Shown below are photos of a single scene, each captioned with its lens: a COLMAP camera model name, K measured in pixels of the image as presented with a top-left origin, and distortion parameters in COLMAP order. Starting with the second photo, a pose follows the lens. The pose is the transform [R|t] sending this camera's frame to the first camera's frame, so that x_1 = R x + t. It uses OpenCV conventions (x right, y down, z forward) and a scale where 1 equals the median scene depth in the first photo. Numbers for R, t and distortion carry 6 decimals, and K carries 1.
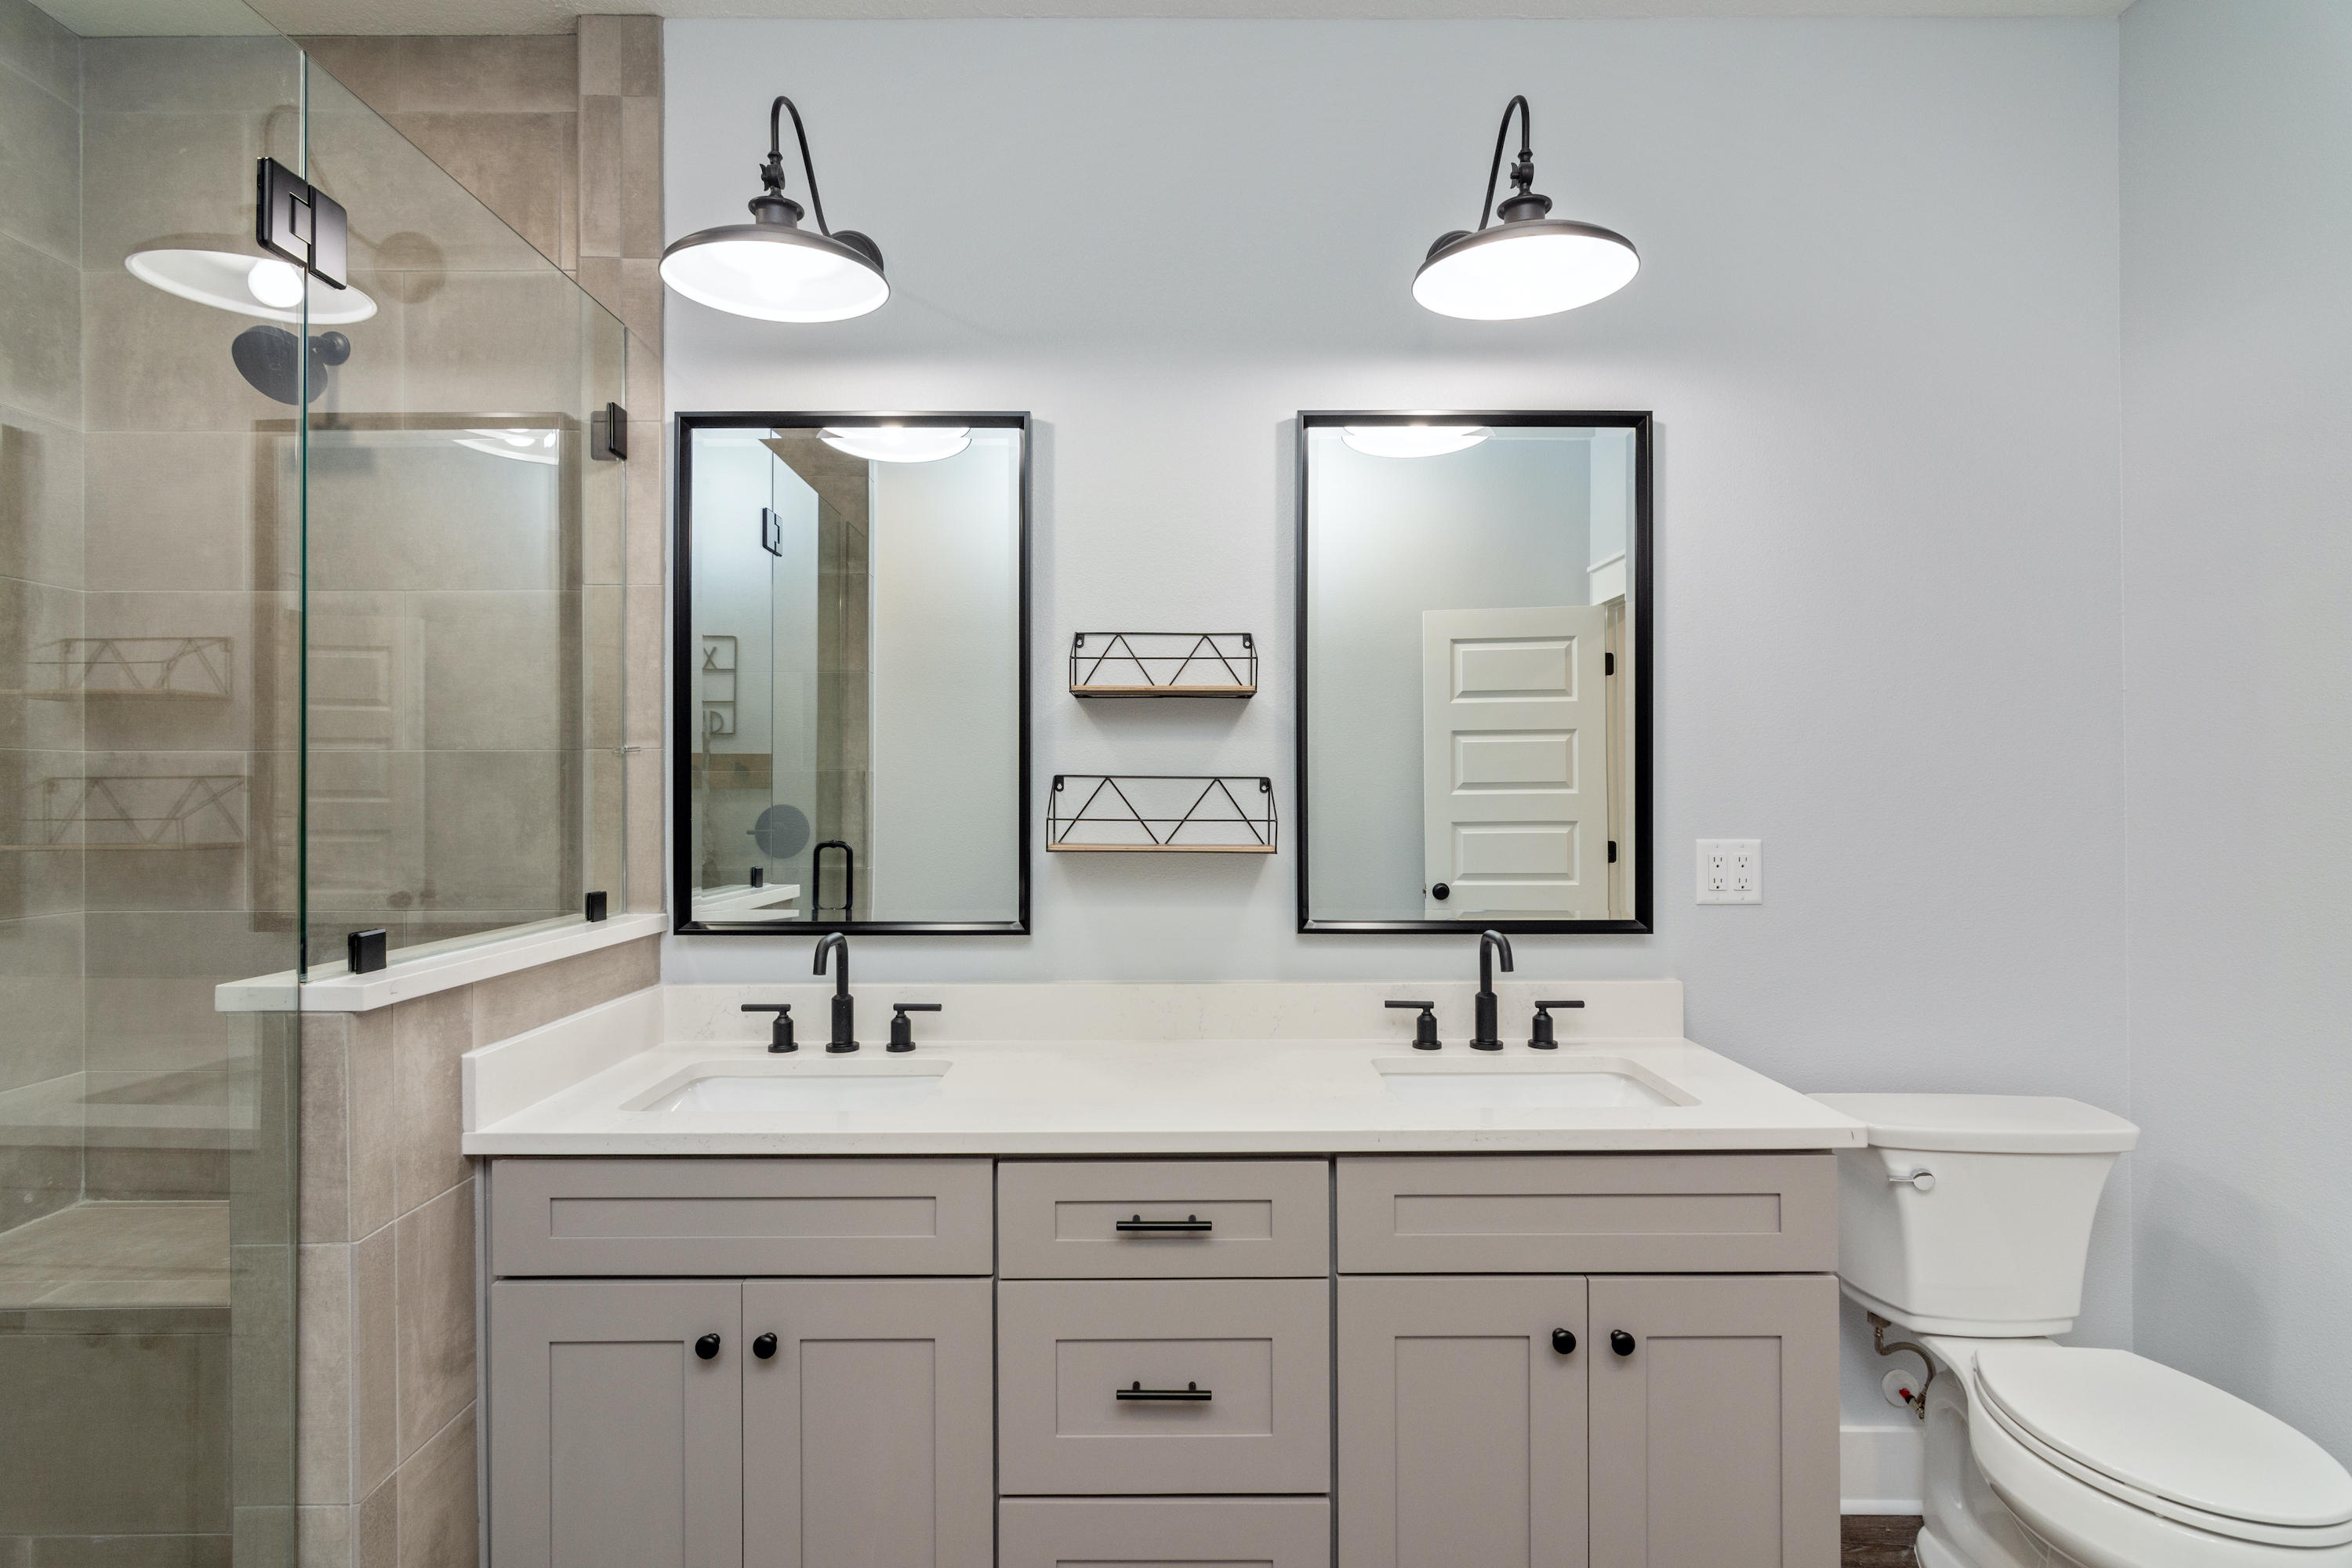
lens RADIAL K [[1118.5, 0, 1167.2], [0, 1118.5, 789.1], [0, 0, 1]] dist [-0.005014, 0.003075]
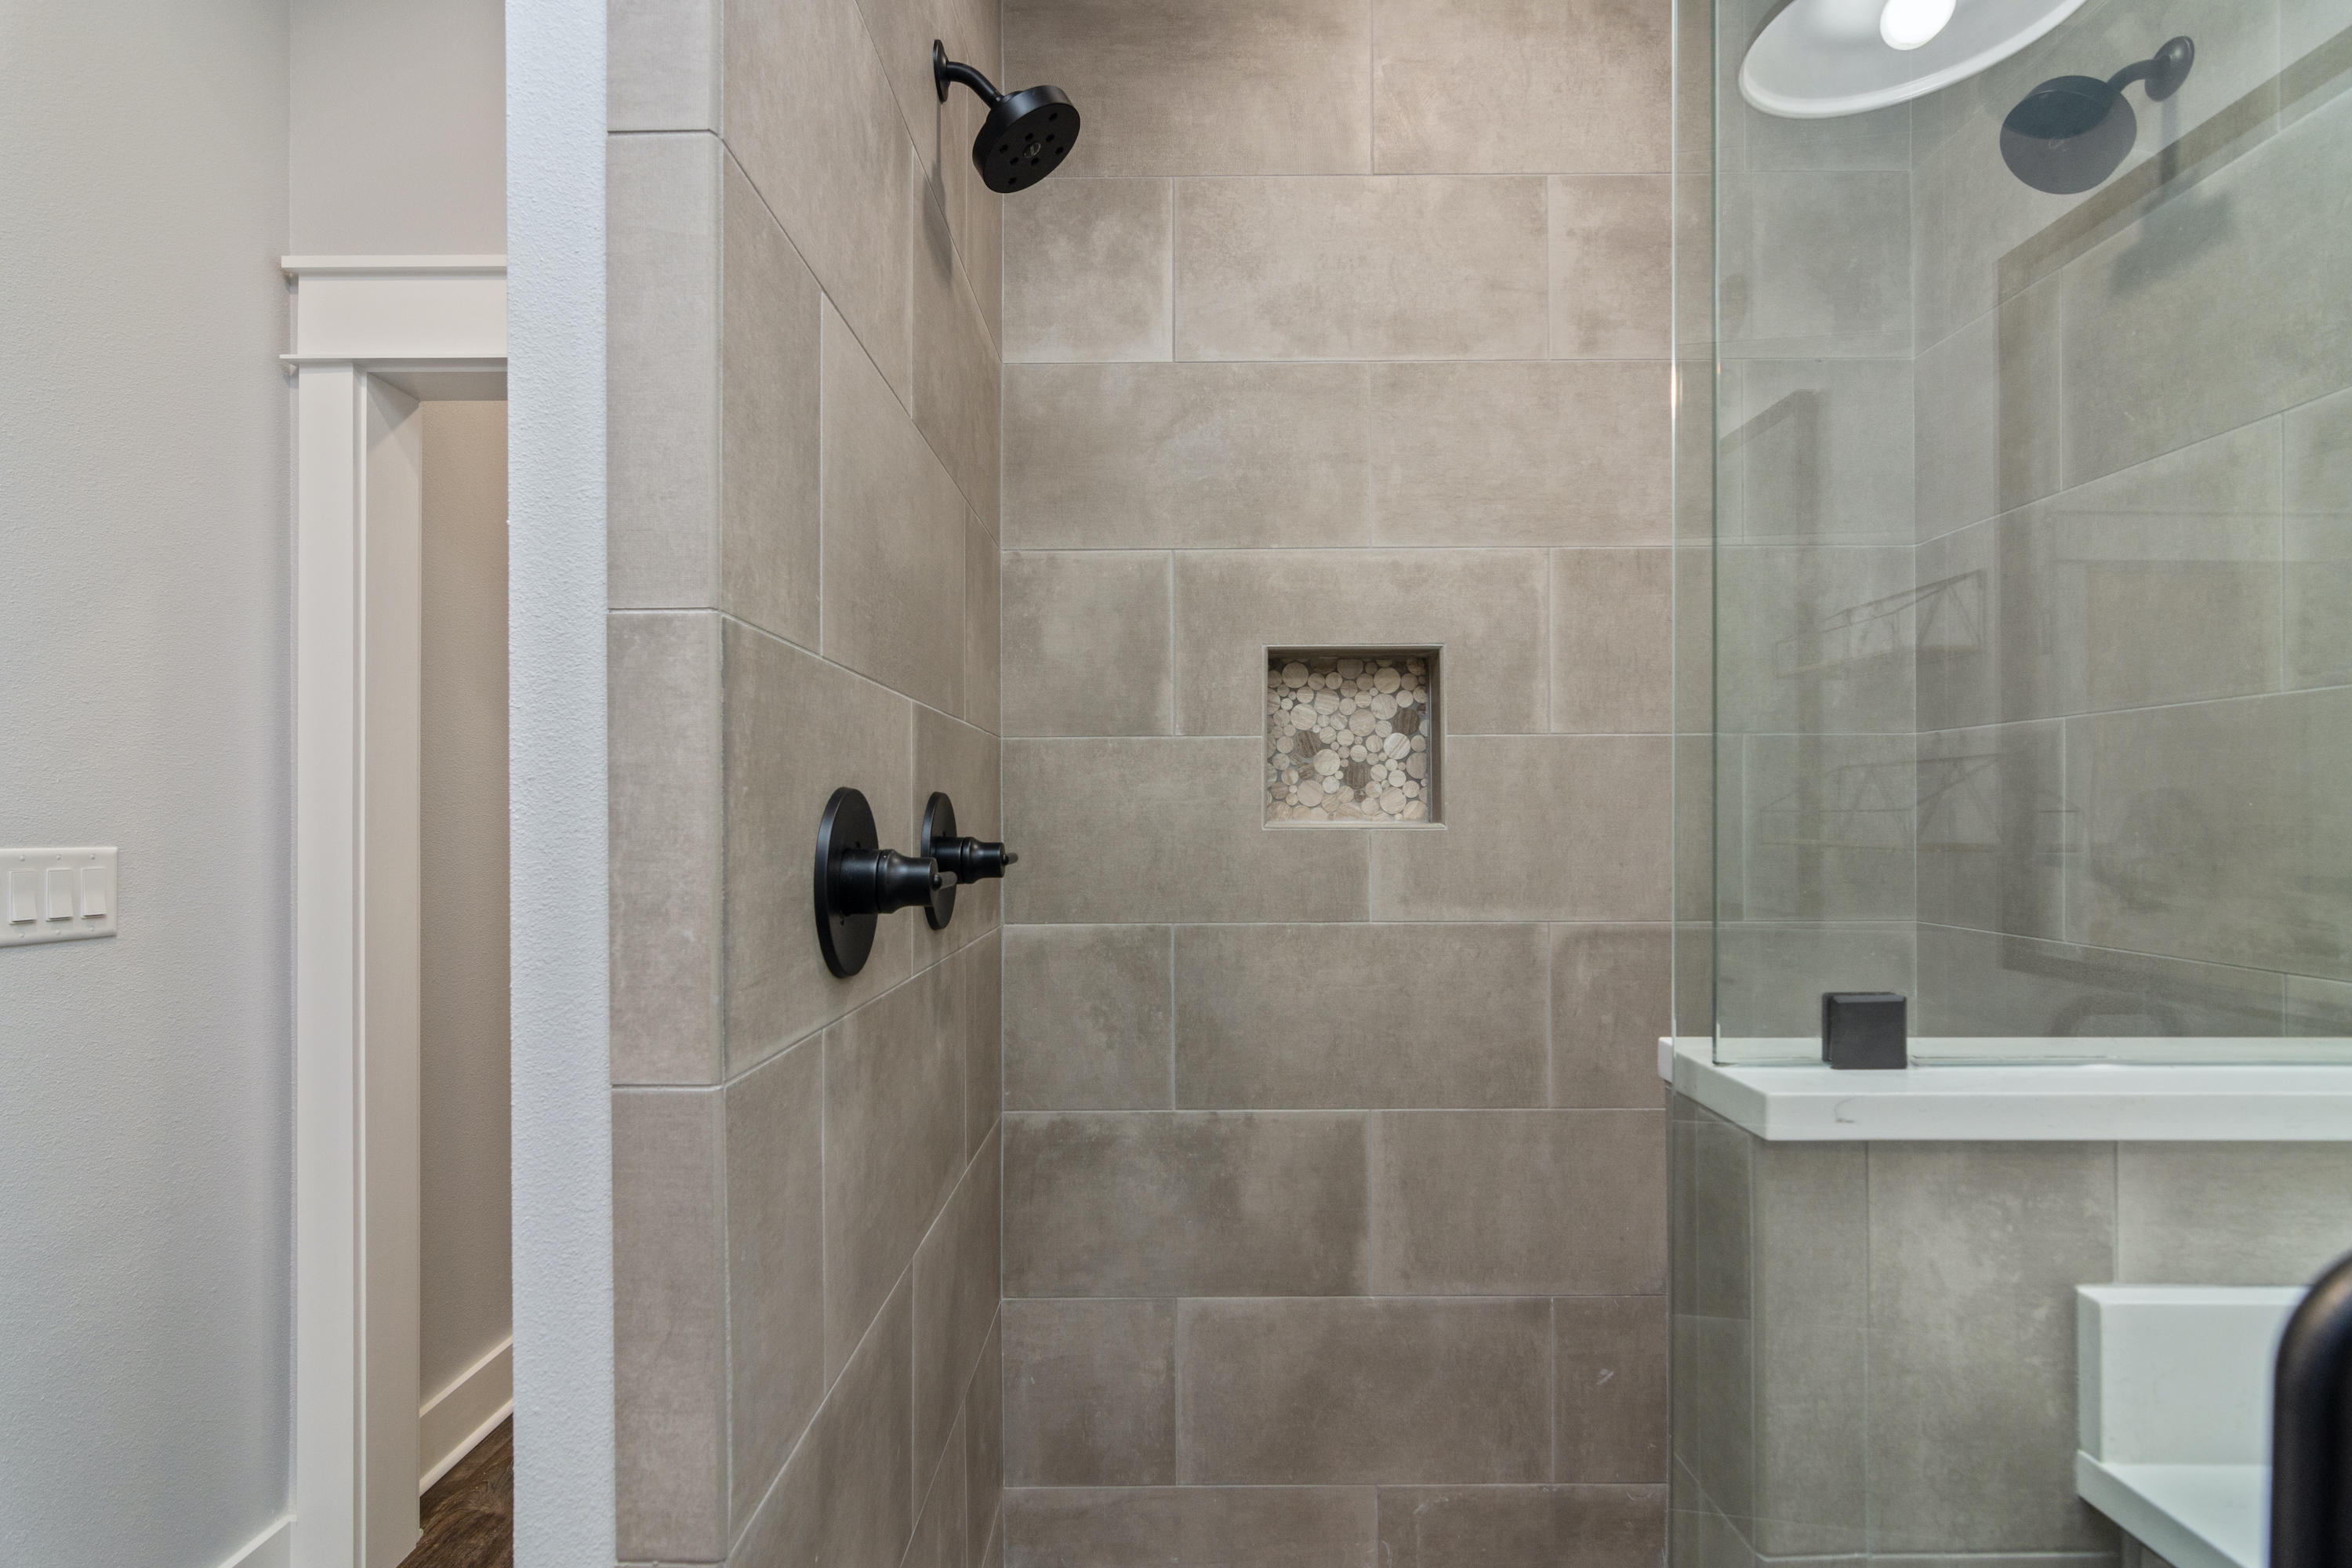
lens RADIAL K [[1118.5, 0, 1189.7], [0, 1118.5, 823.7], [0, 0, 1]] dist [-0.005014, 0.003075]
pose [[-0.004314, 0.006951, -0.999967, -0.112358], [0.013528, 0.999885, 0.006892, 0.023545], [0.999899, -0.013498, -0.004407, 0.455994]]
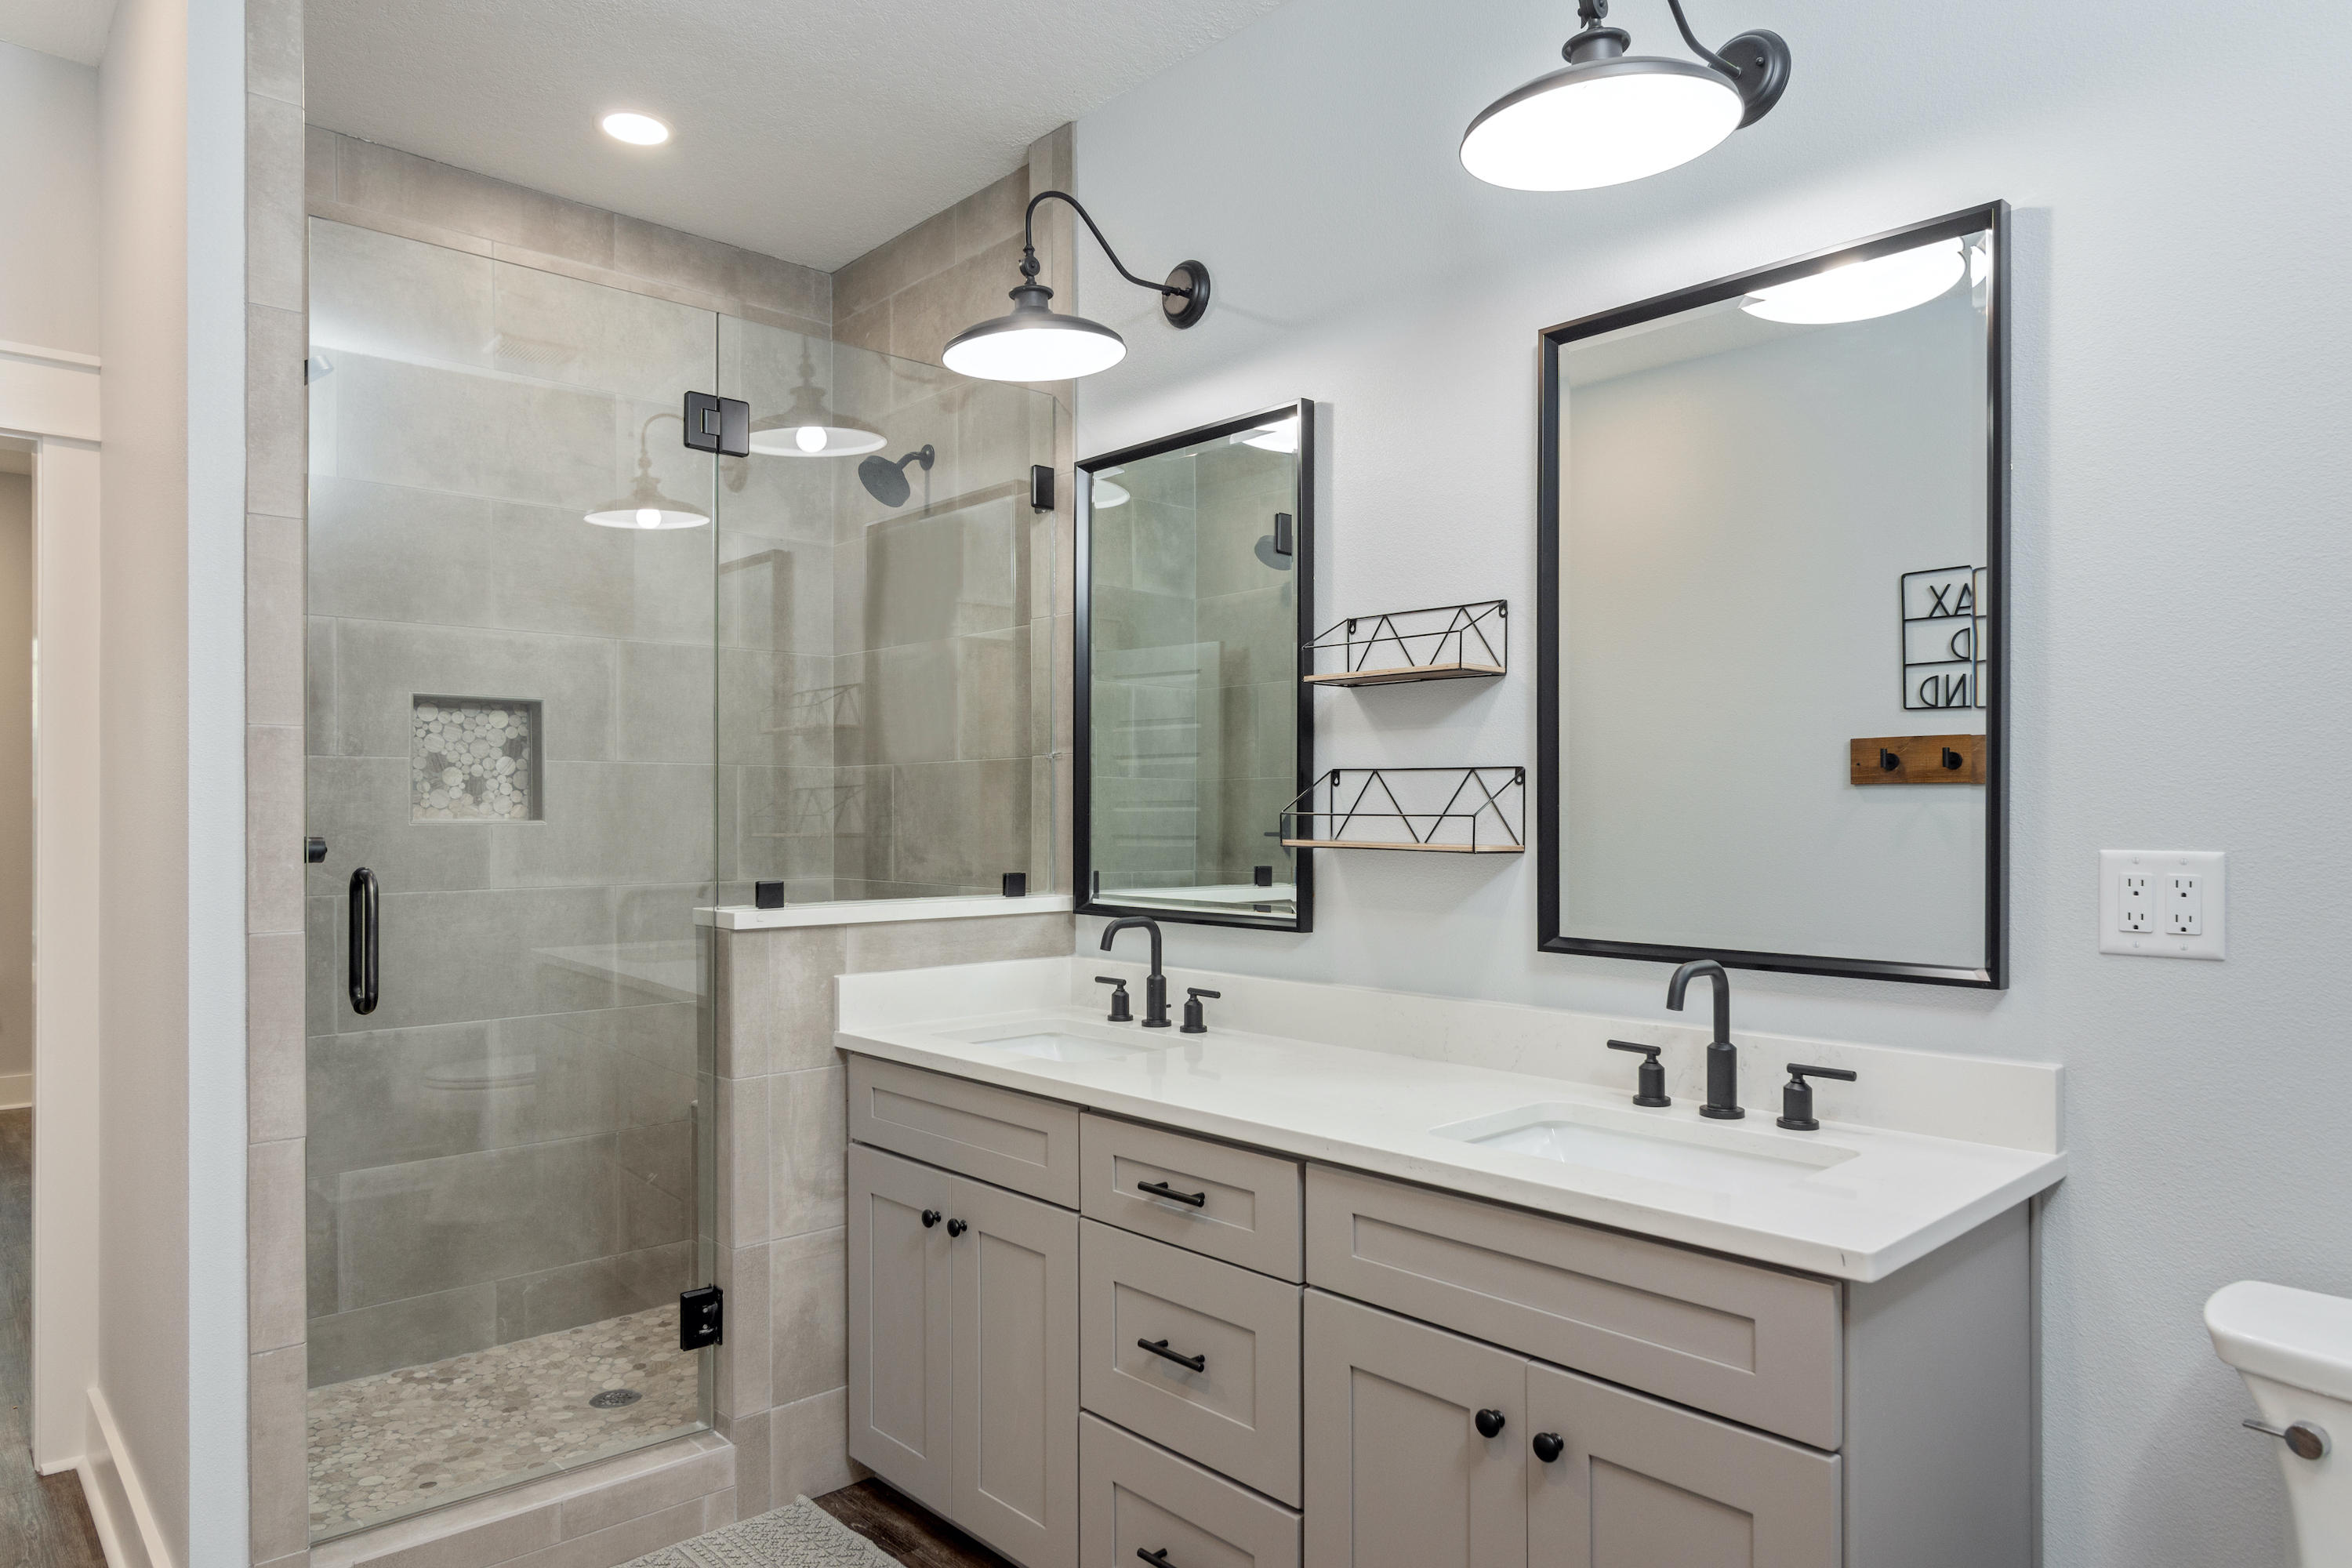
lens RADIAL K [[1436.2, 0, 1185.5], [0, 1436.2, 803.1], [0, 0, 1]] dist [-0.002375, -0.002476]
pose [[0.678884, -0.002856, -0.734240, 0.731771], [0.007509, 0.999967, 0.003053, 0.012527], [0.734207, -0.007586, 0.678883, 0.069113]]
